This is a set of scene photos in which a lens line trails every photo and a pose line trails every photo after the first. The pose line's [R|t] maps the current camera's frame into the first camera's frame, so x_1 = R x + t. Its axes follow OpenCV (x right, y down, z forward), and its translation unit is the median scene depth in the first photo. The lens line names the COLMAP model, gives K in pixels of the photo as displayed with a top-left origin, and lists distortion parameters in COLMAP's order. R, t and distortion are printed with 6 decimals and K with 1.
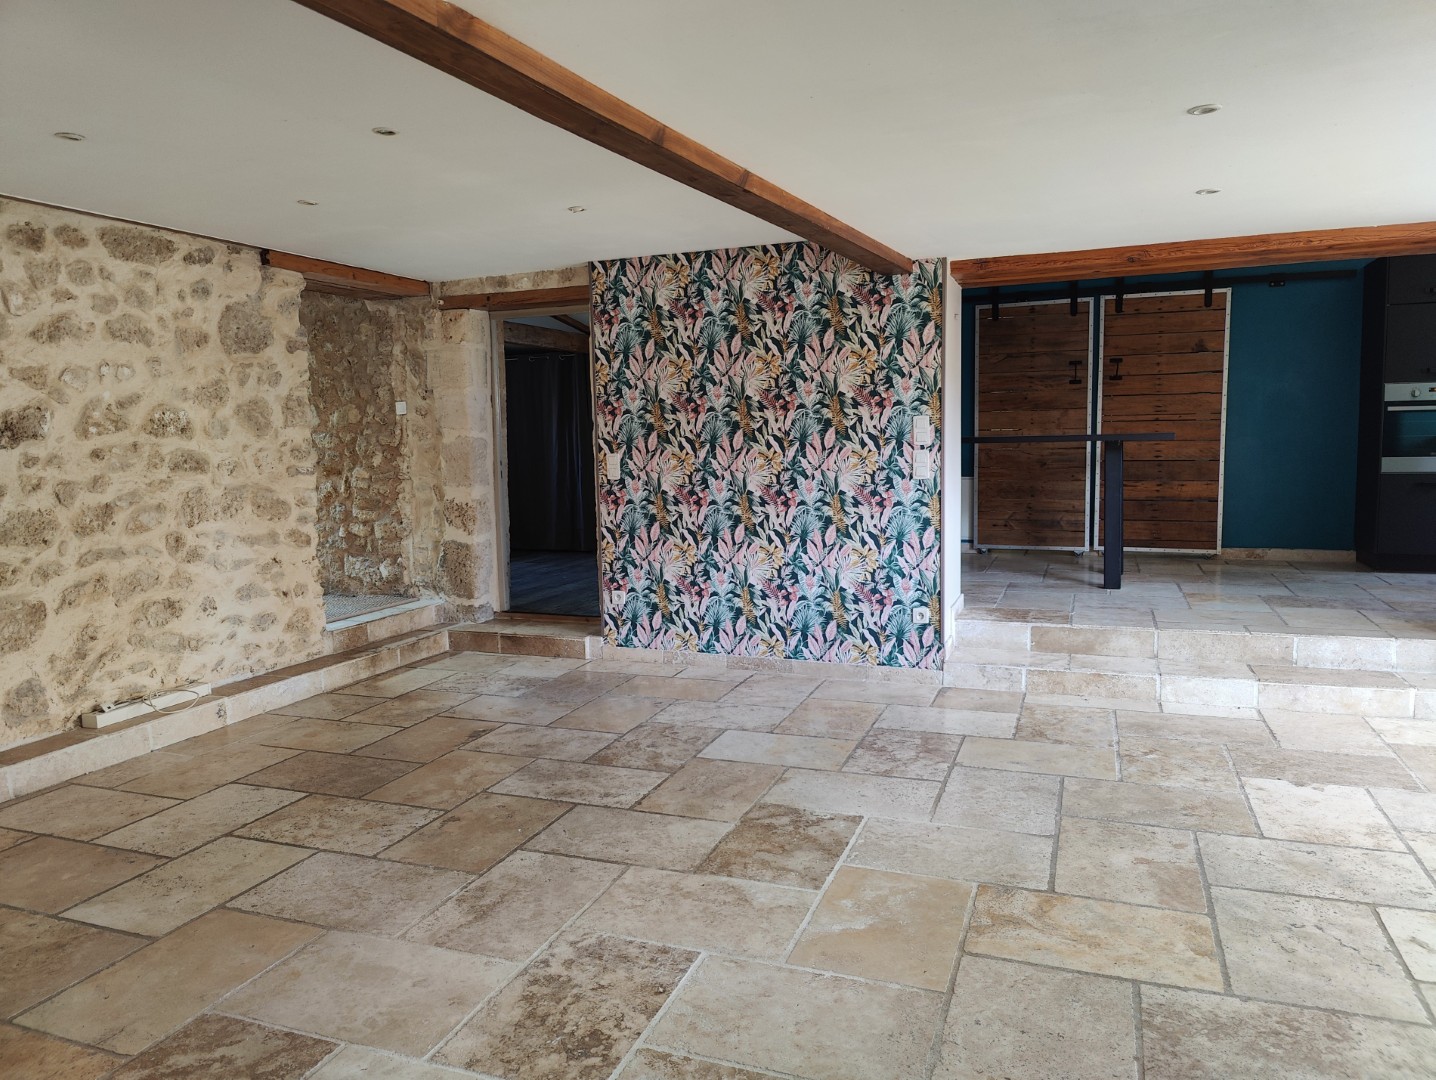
lens RADIAL K [[996.1, 0, 710.0], [0, 996.1, 534.9], [0, 0, 1]] dist [0.033425, -0.035002]
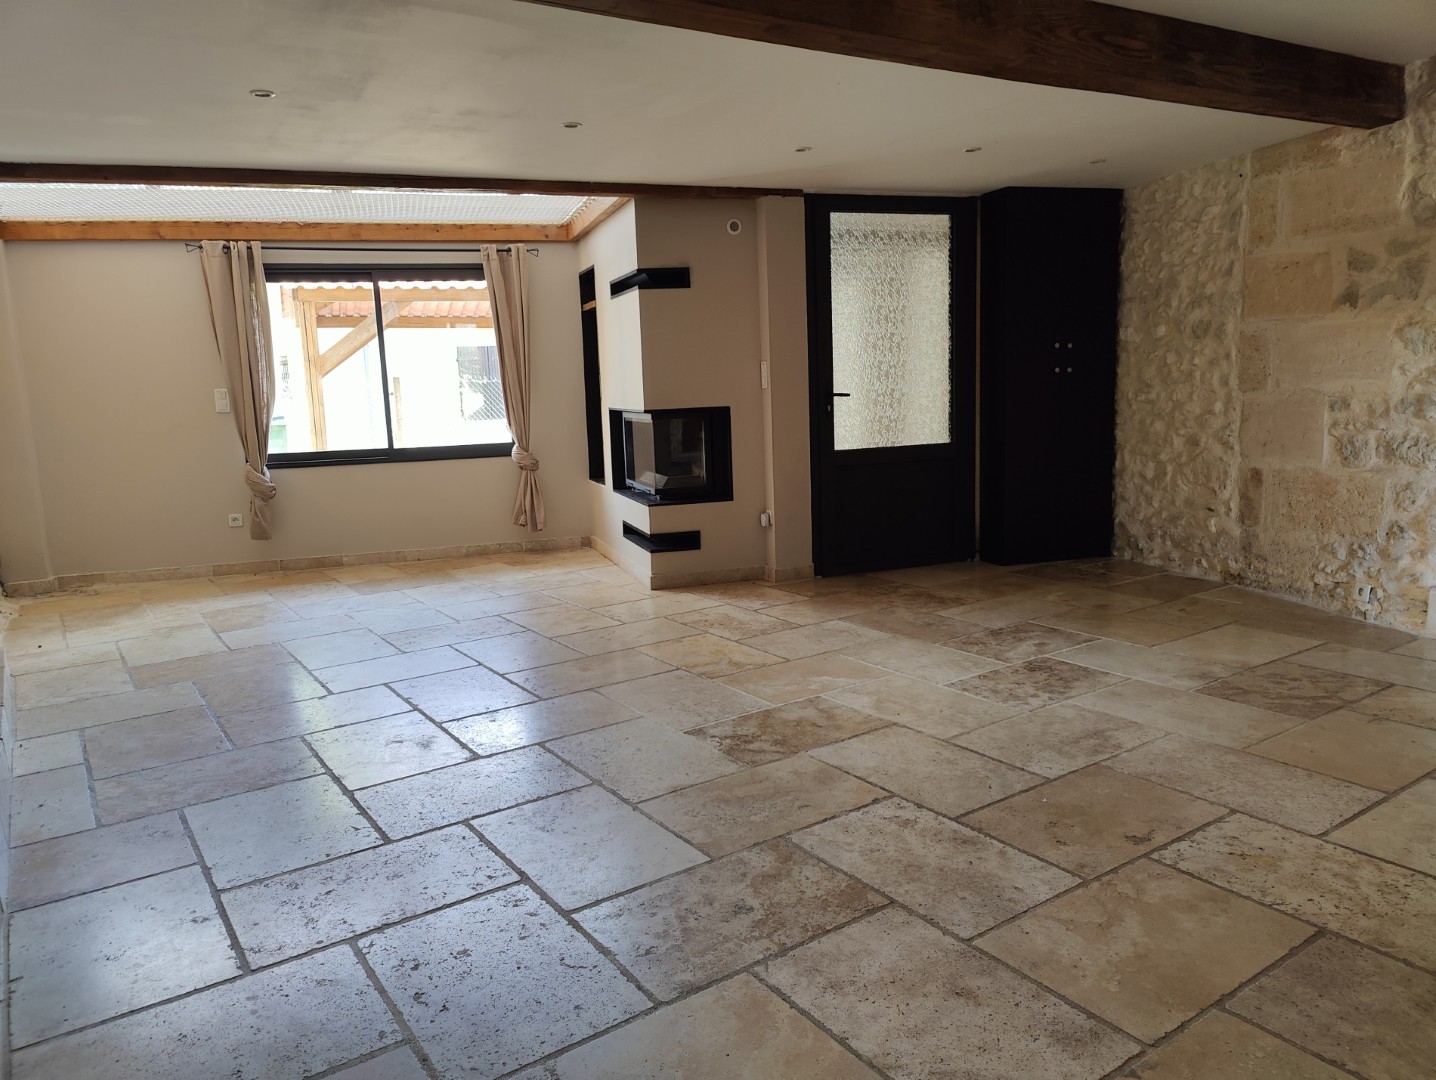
lens RADIAL K [[996.1, 0, 710.0], [0, 996.1, 534.9], [0, 0, 1]] dist [0.033425, -0.035002]
pose [[-0.820194, -0.036400, 0.570927, -0.328856], [0.112074, 0.968412, 0.222748, -0.092555], [-0.561001, 0.246683, -0.790206, 1.353562]]
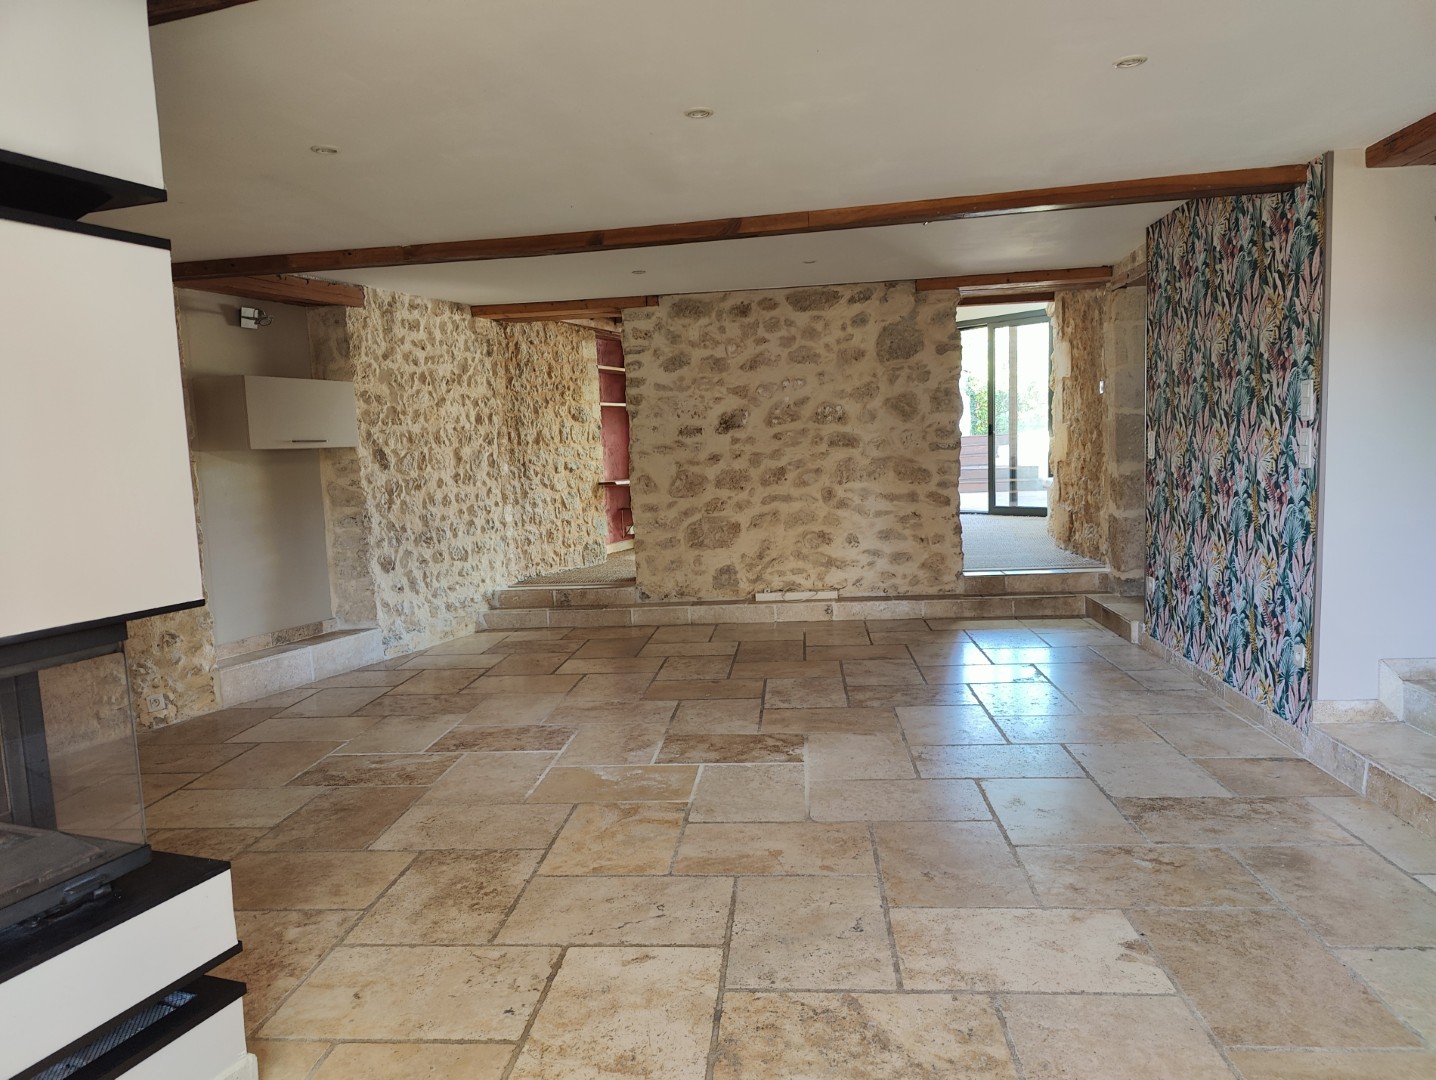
lens RADIAL K [[995.5, 0, 711.7], [0, 995.5, 556.2], [0, 0, 1]] dist [0.001390, 0.001084]
pose [[0.275152, 0.117007, -0.954254, 0.936593], [-0.060475, 0.992707, 0.104285, -0.049784], [0.959497, 0.029014, 0.280221, 0.457652]]
